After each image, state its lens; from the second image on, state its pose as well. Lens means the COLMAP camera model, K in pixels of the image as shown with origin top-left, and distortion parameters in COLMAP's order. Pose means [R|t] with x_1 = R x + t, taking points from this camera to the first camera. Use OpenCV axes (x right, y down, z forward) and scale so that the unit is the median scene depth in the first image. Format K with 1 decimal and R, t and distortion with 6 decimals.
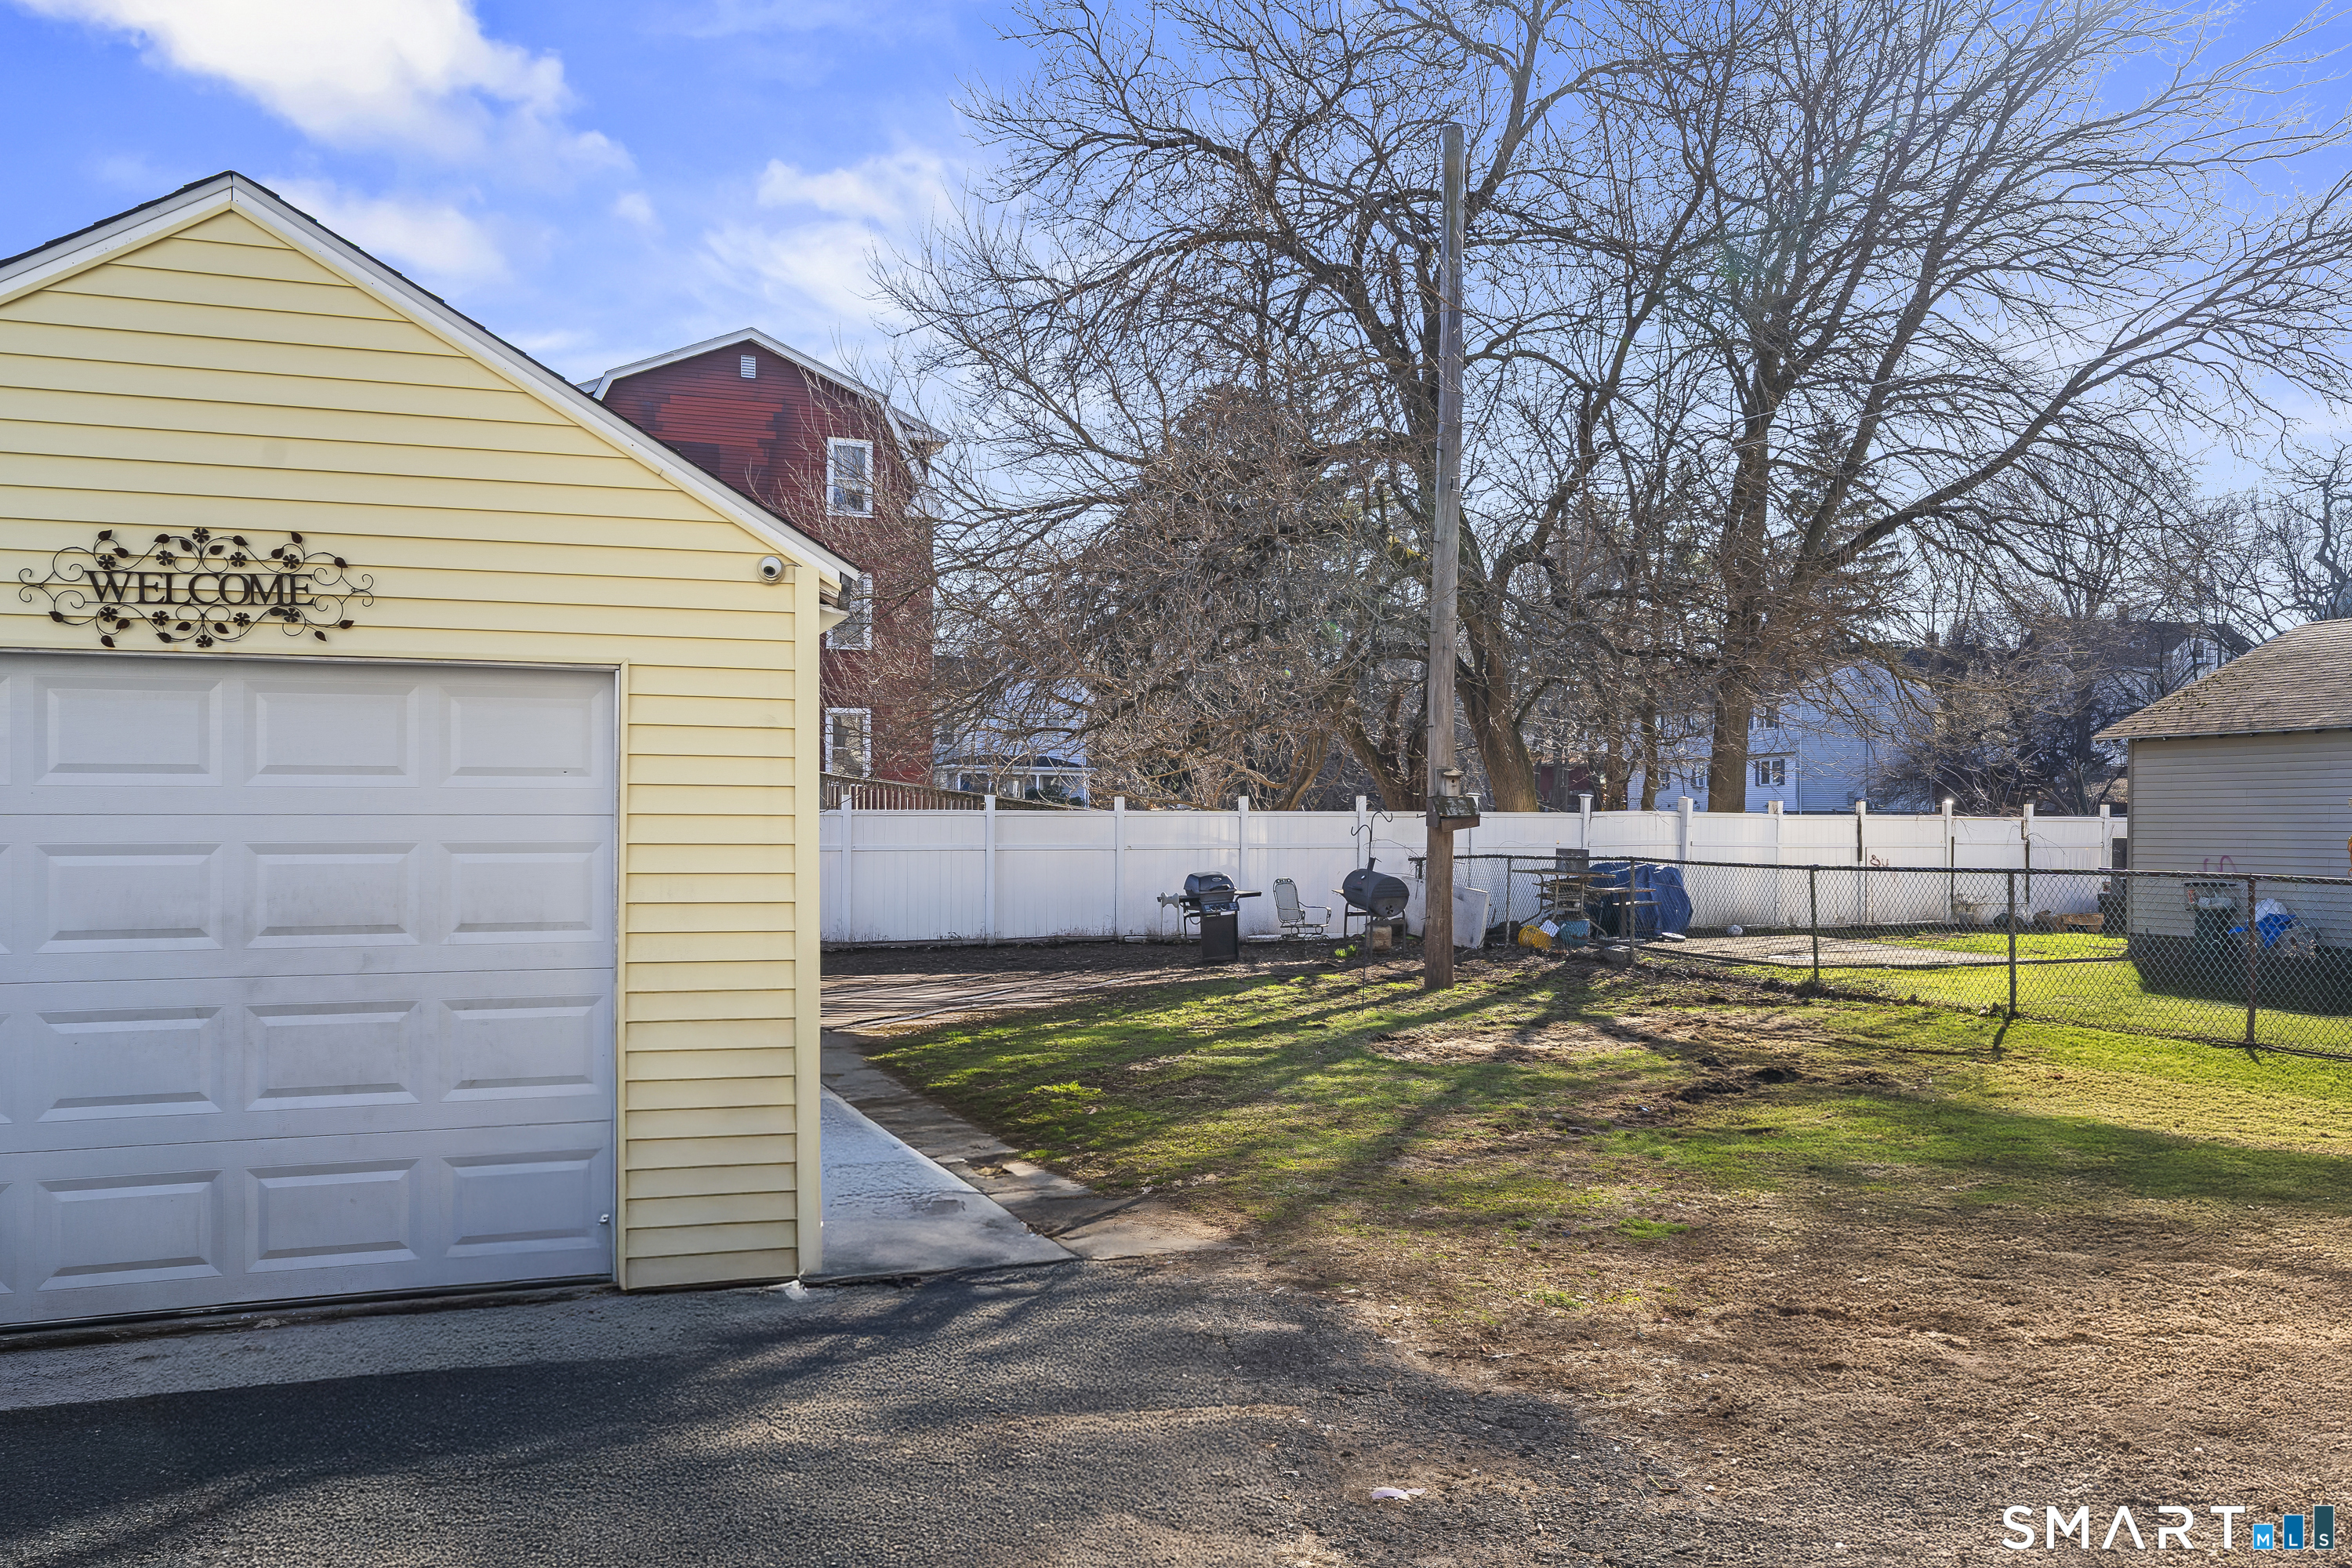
lens RADIAL K [[1722.8, 0, 1175.0], [0, 1722.8, 791.0], [0, 0, 1]] dist [0.001015, 0.006297]
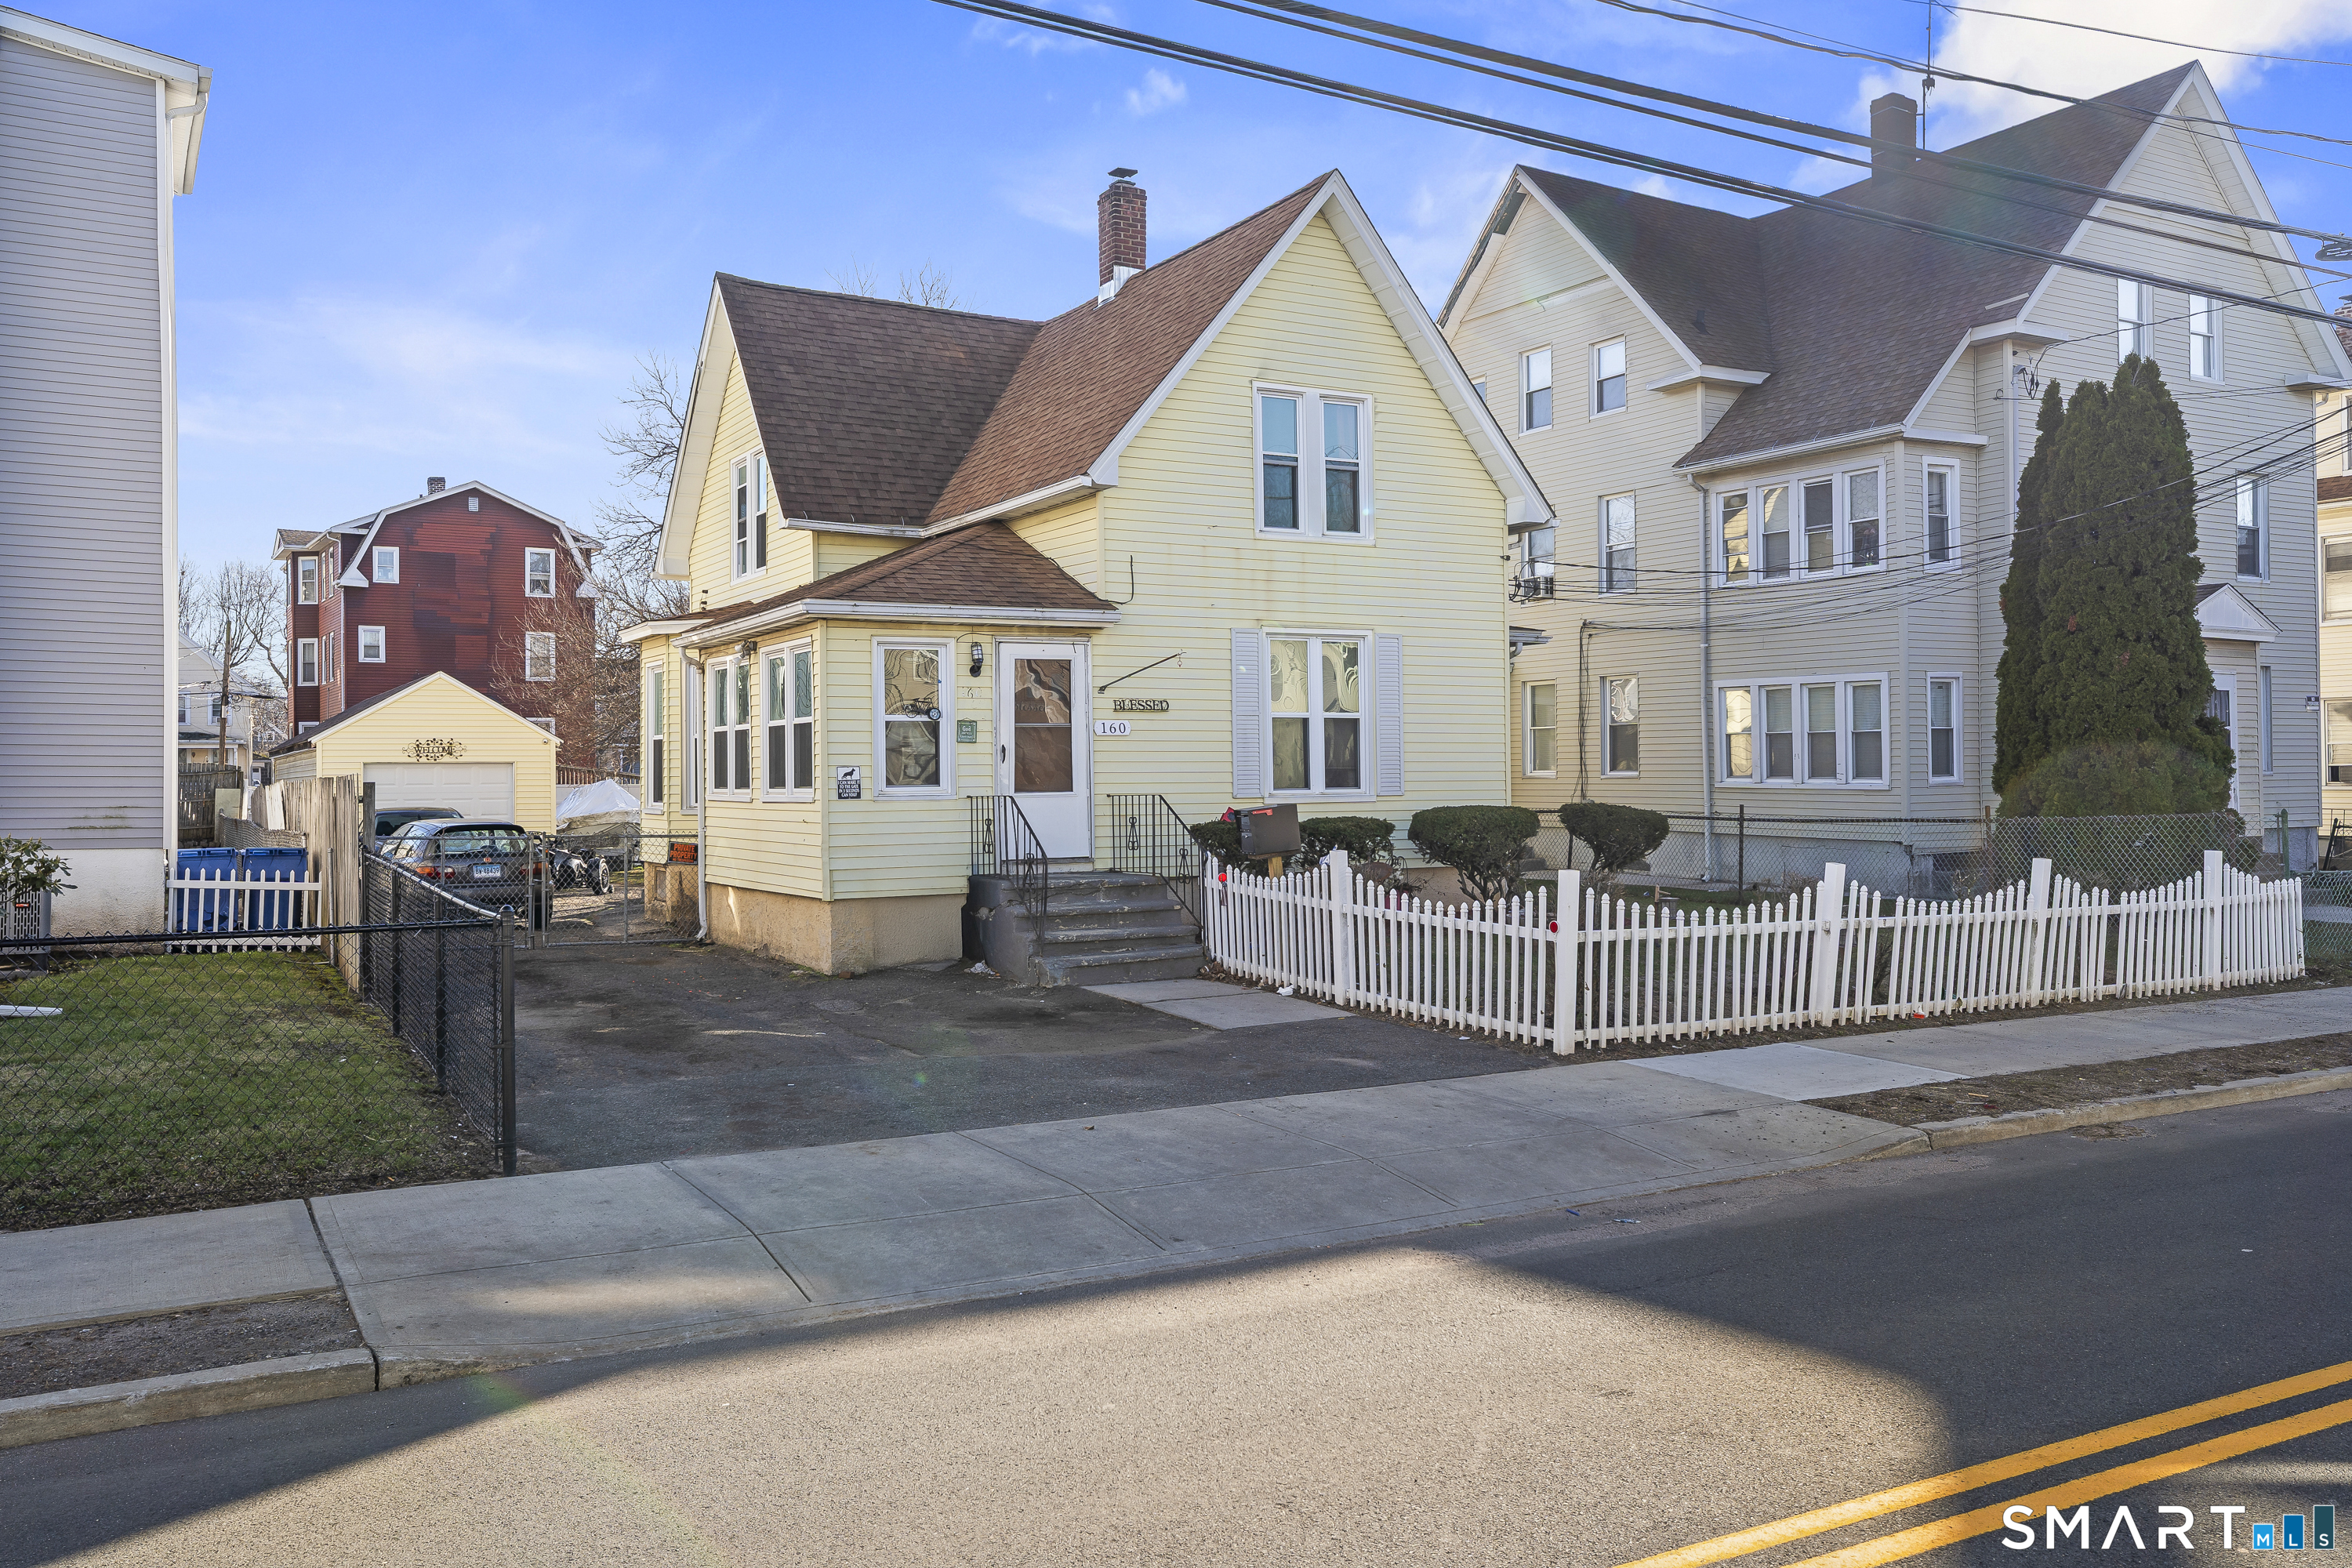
lens RADIAL K [[1722.8, 0, 1177.3], [0, 1722.8, 777.6], [0, 0, 1]] dist [0.001015, 0.006297]
pose [[0.983755, 0.000439, 0.179518, 0.114145], [-0.004023, 0.999800, 0.019604, -0.023119], [-0.179473, -0.020008, 0.983559, -0.727616]]
